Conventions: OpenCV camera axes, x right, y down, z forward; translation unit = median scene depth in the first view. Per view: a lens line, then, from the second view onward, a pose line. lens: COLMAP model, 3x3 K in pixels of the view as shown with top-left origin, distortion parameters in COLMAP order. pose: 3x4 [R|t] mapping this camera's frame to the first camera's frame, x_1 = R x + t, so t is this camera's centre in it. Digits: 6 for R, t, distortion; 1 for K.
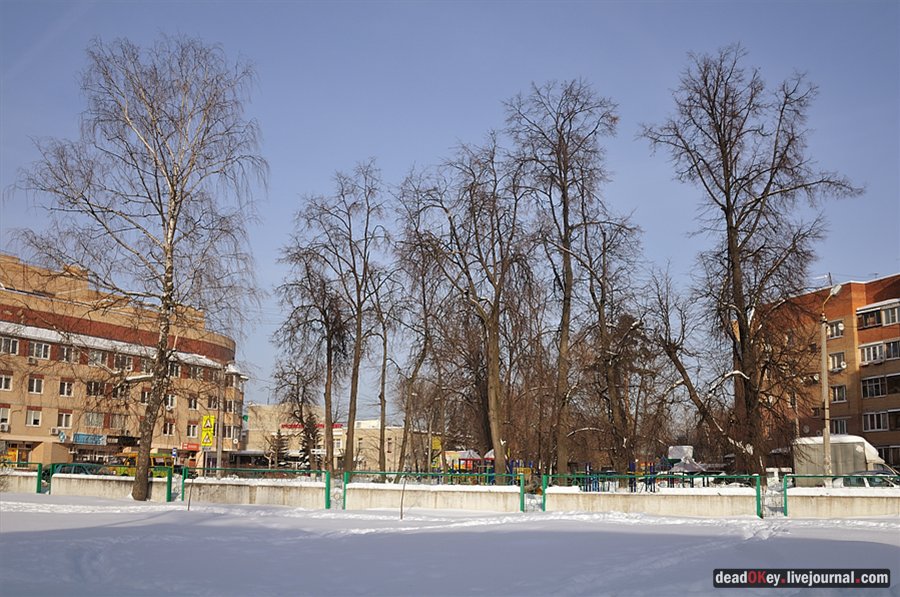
lens RADIAL K [[954.9, 0, 450.0], [0, 954.9, 298.5], [0, 0, 1]] dist [-0.110649, 0.001241]
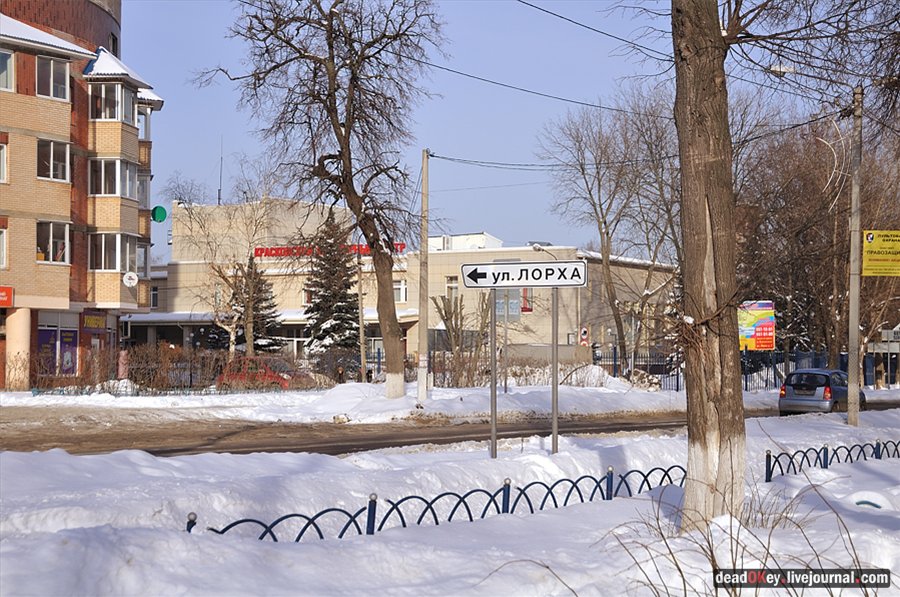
lens RADIAL K [[1878.0, 0, 450.0], [0, 1878.0, 298.5], [0, 0, 1]] dist [0.087613, 0.231741]
pose [[0.997781, -0.014283, -0.065033, -0.065652], [0.023870, 0.988532, 0.149114, 0.056799], [0.062157, -0.150335, 0.986679, 0.325321]]
